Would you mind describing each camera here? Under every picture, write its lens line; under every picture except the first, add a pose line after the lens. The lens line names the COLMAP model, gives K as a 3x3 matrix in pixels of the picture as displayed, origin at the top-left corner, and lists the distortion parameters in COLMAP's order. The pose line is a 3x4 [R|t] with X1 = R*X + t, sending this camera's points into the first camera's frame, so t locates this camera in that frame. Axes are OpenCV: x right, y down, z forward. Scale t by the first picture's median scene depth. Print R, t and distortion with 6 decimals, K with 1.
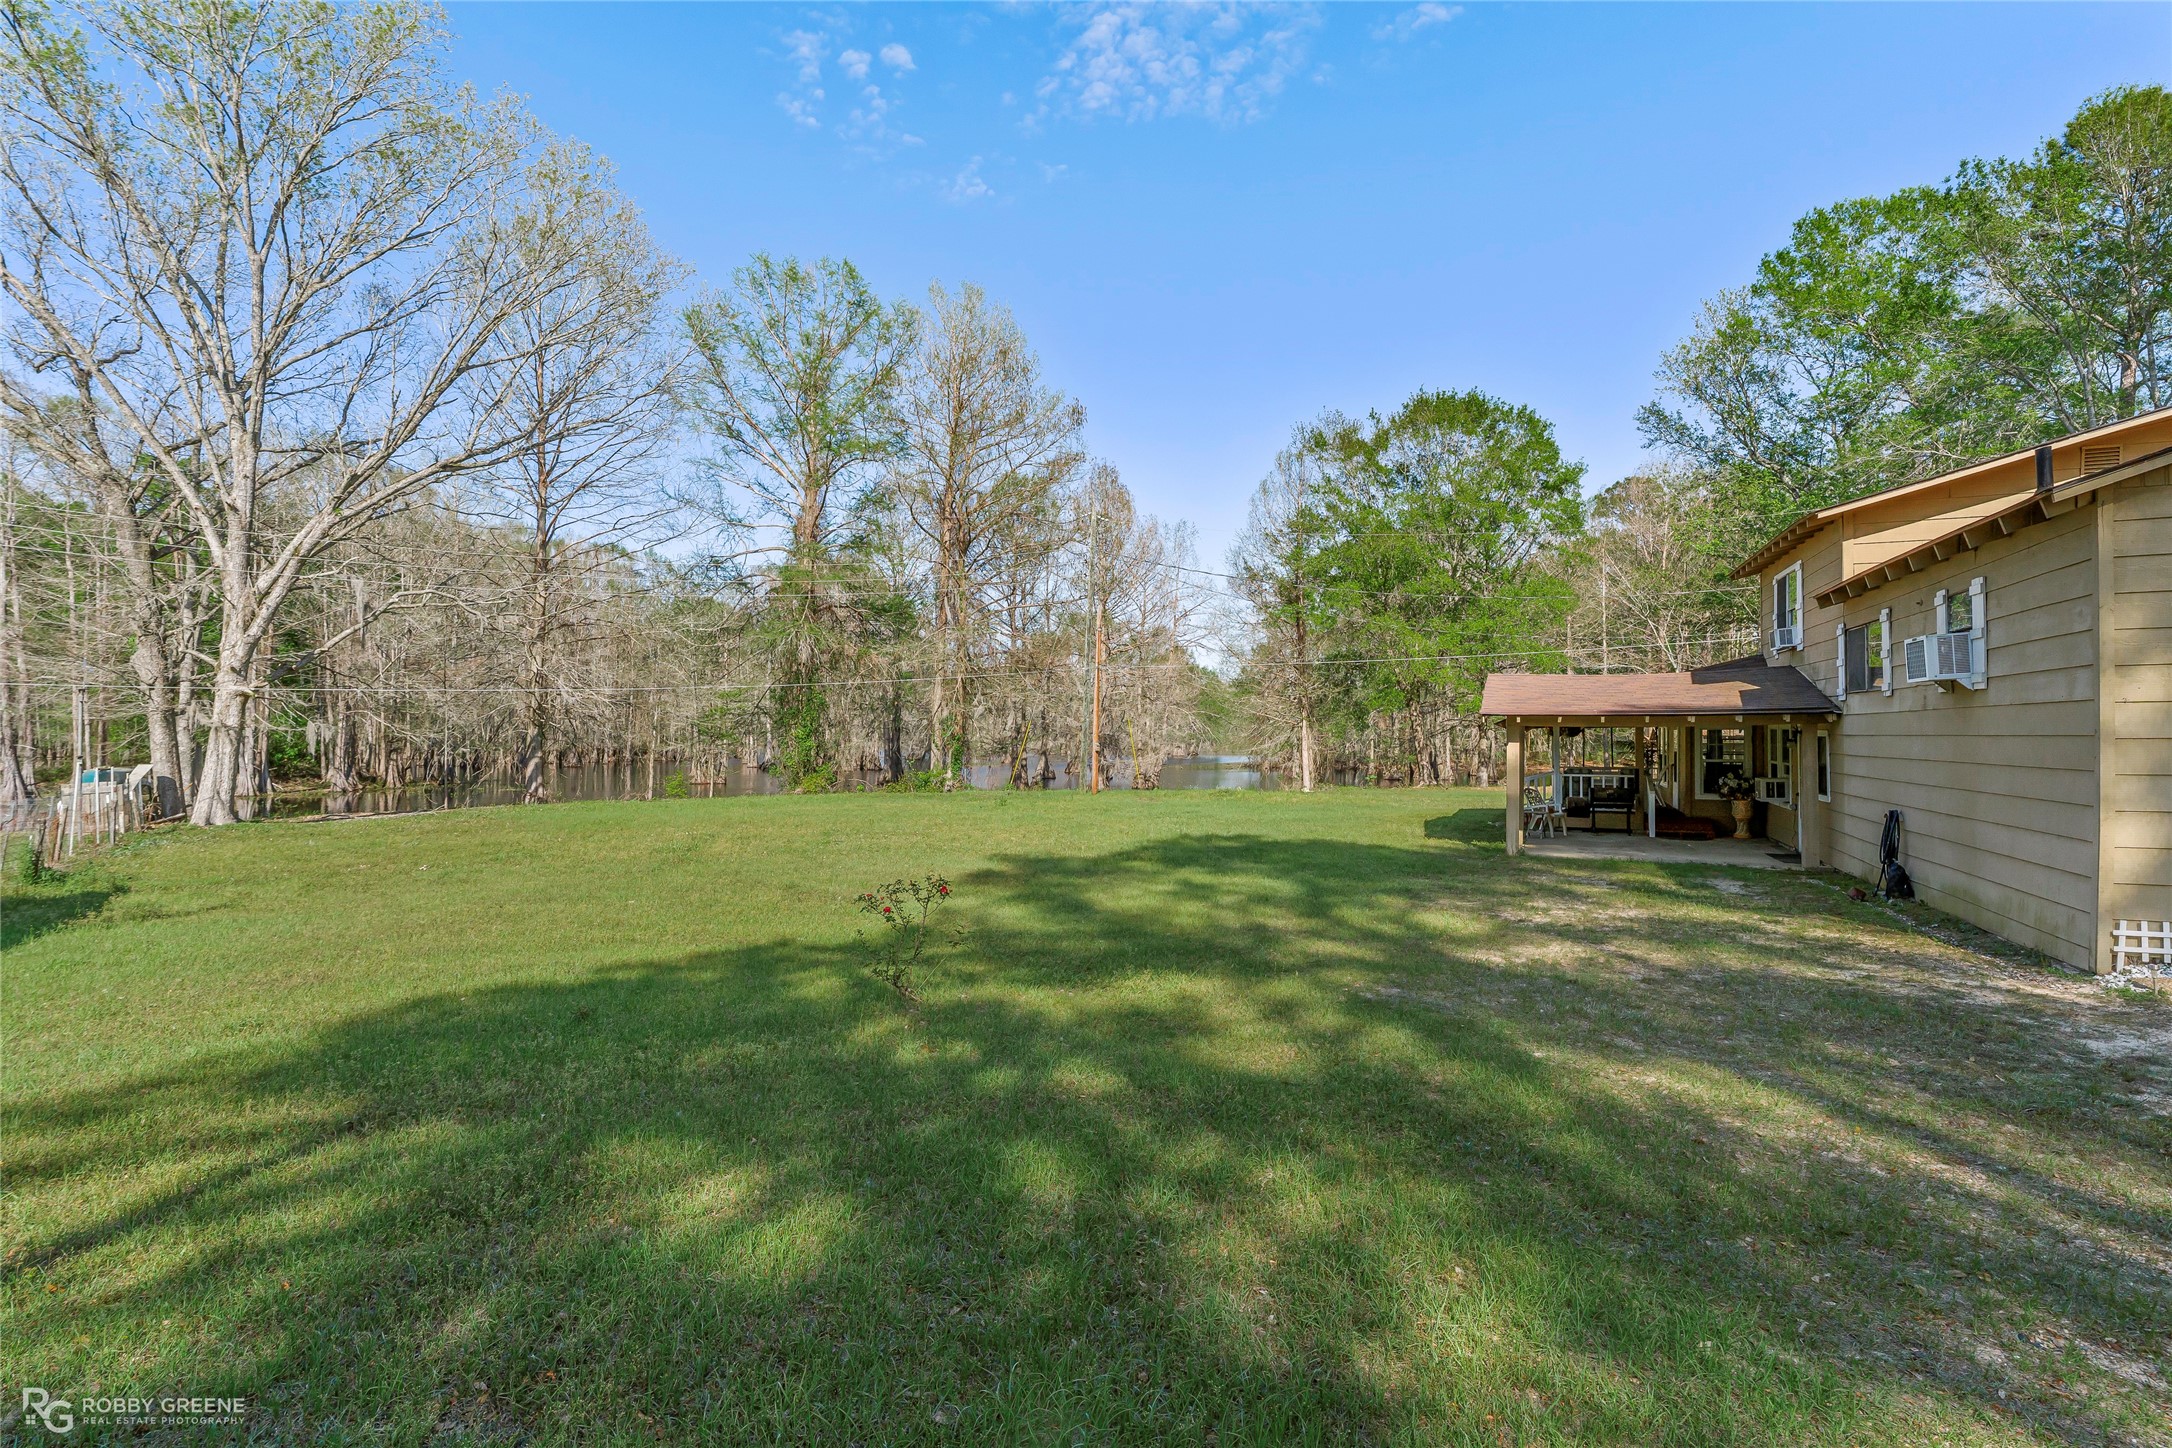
lens RADIAL K [[1104.8, 0, 1093.5], [0, 1104.8, 729.3], [0, 0, 1]] dist [-0.004435, 0.002006]
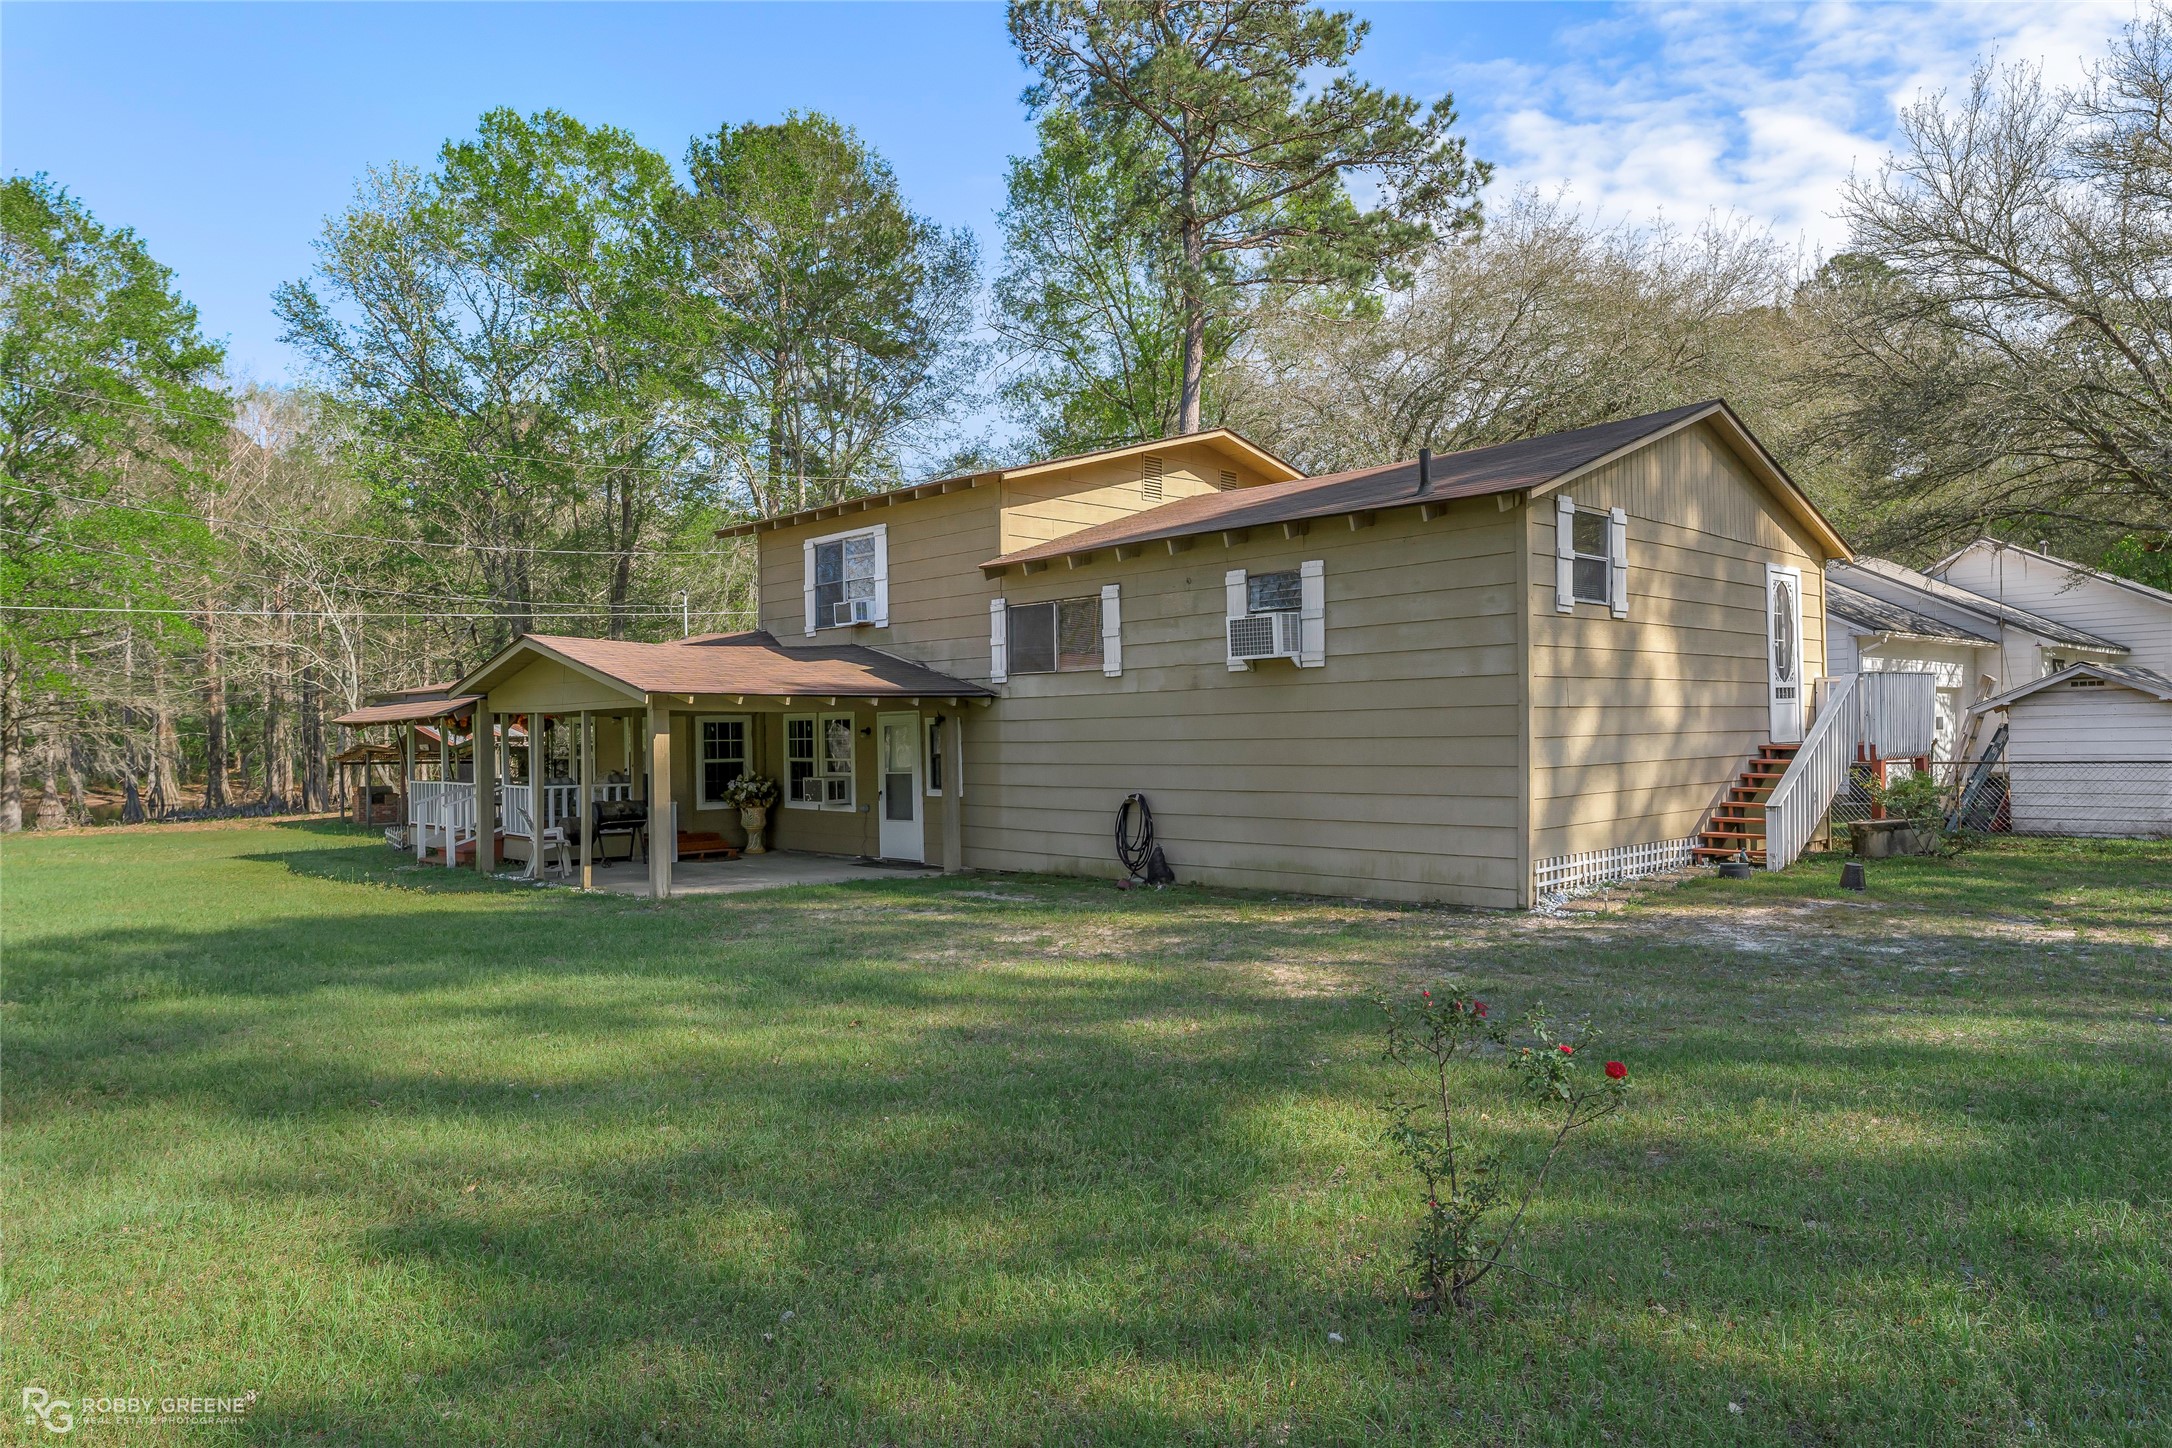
lens RADIAL K [[1405.4, 0, 1082.1], [0, 1405.4, 722.1], [0, 0, 1]] dist [0.004671, 0.000046]
pose [[0.406879, 0.003896, 0.913474, -0.139745], [0.012594, 0.999872, -0.009874, 0.007353], [-0.913395, 0.015522, 0.406778, 0.181083]]
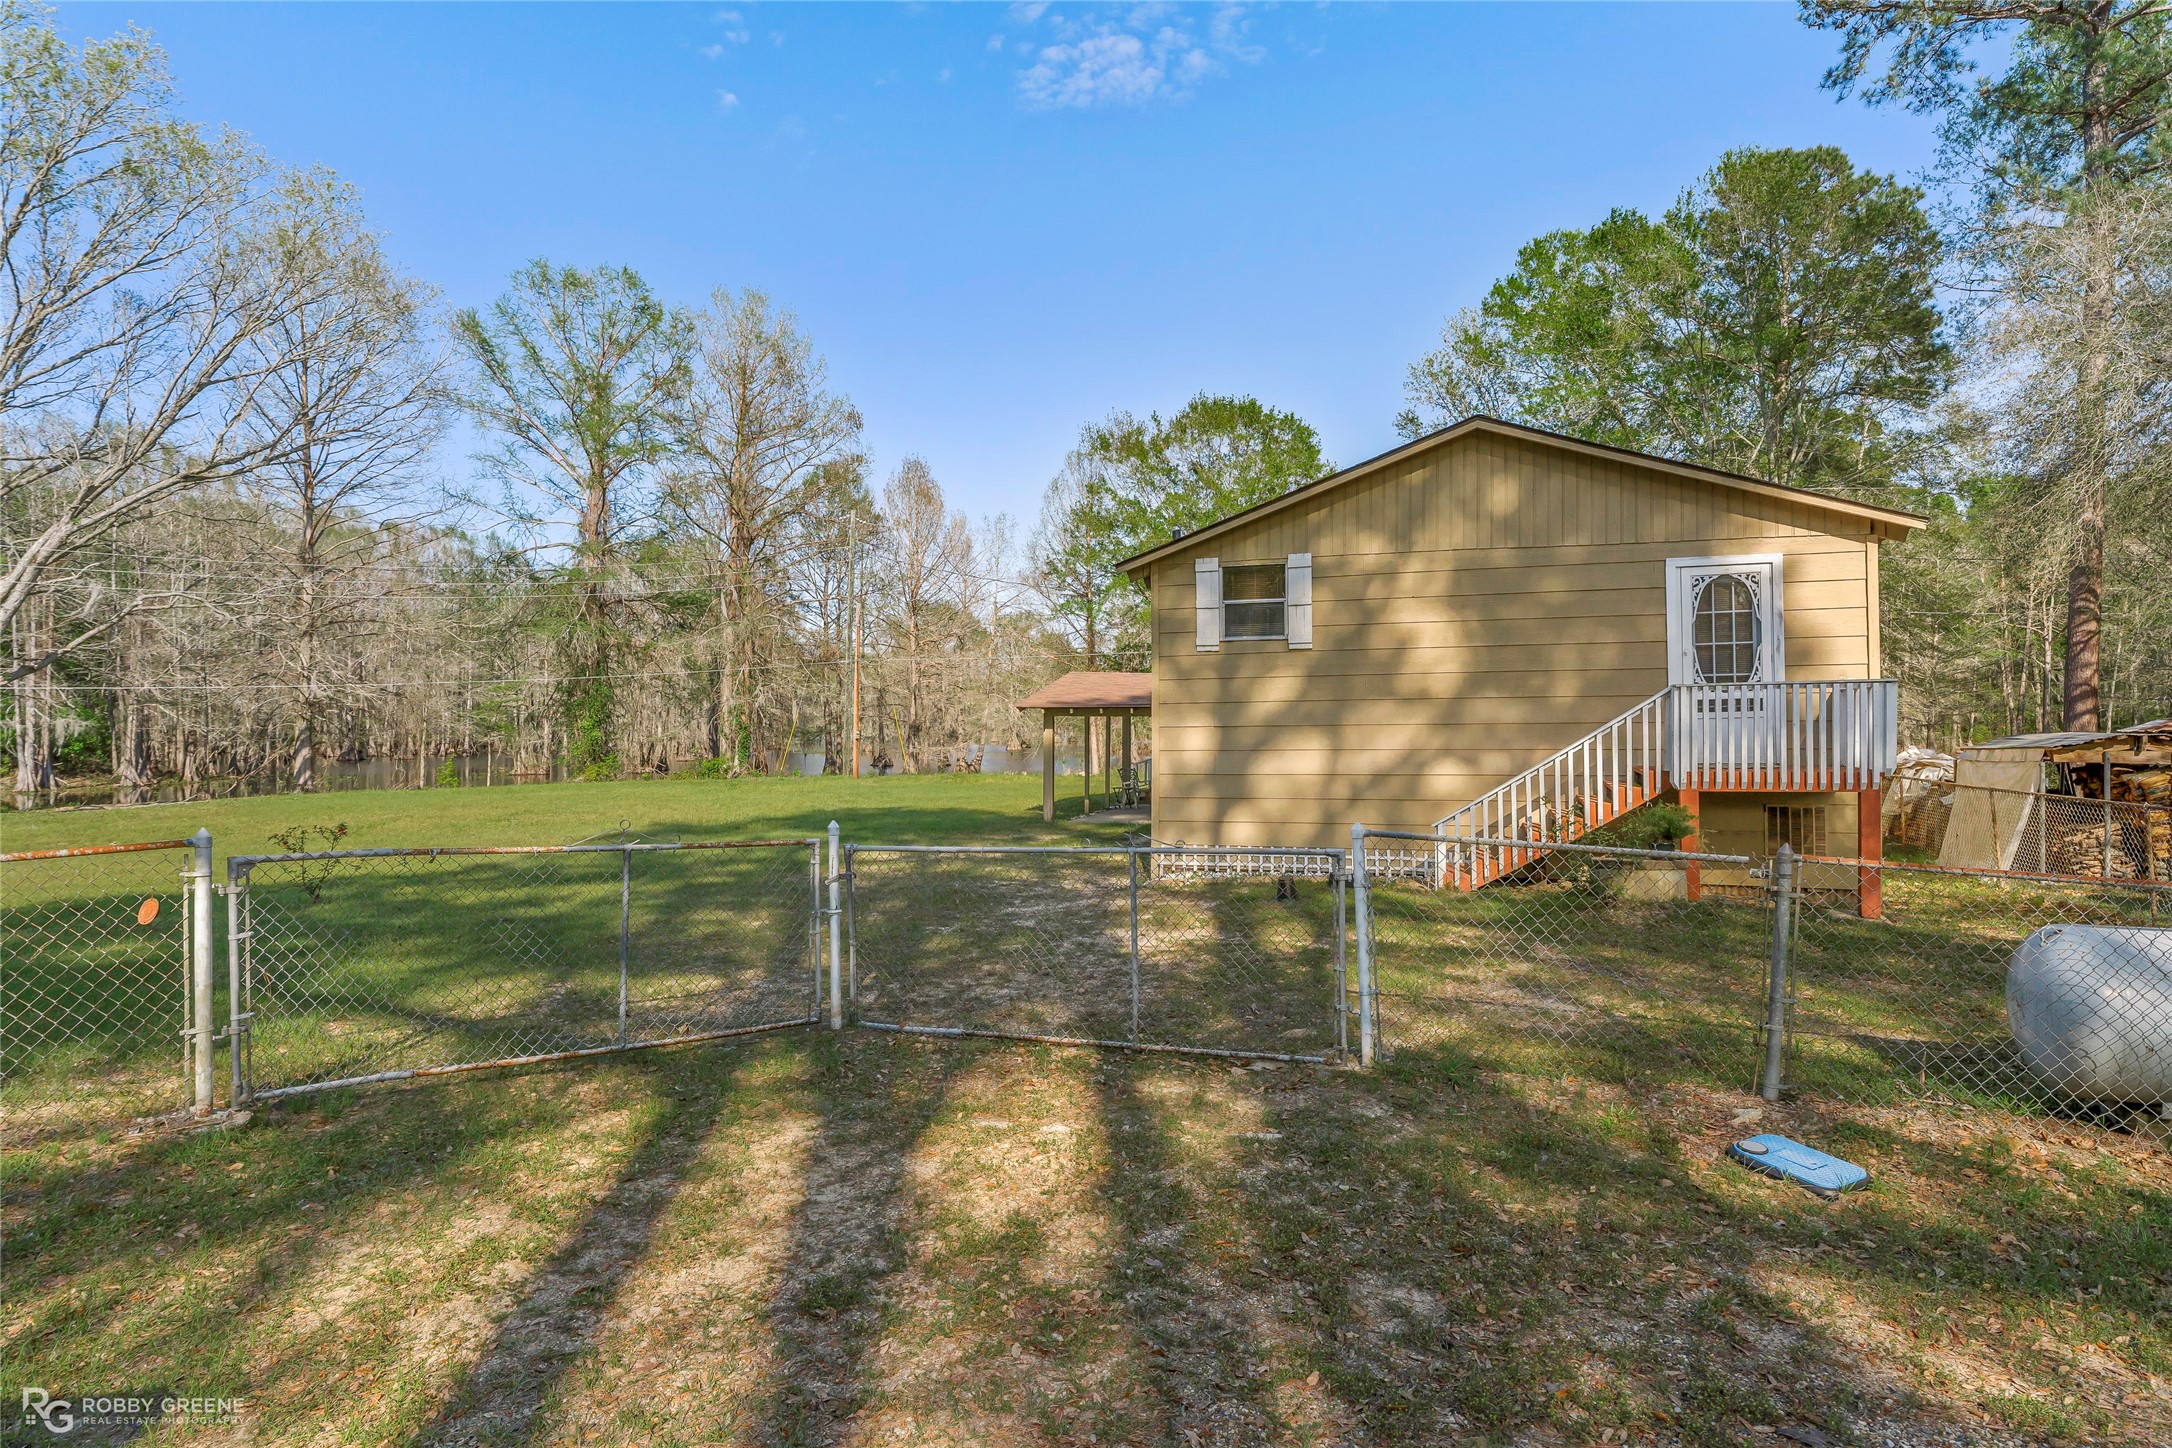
lens RADIAL K [[1116.4, 0, 1069.6], [0, 1116.4, 720.0], [0, 0, 1]] dist [-0.003402, -0.000905]
pose [[0.996254, -0.009307, 0.085972, 0.094824], [0.008648, 0.999930, 0.008037, -0.004843], [-0.086041, -0.007264, 0.996265, -0.079310]]
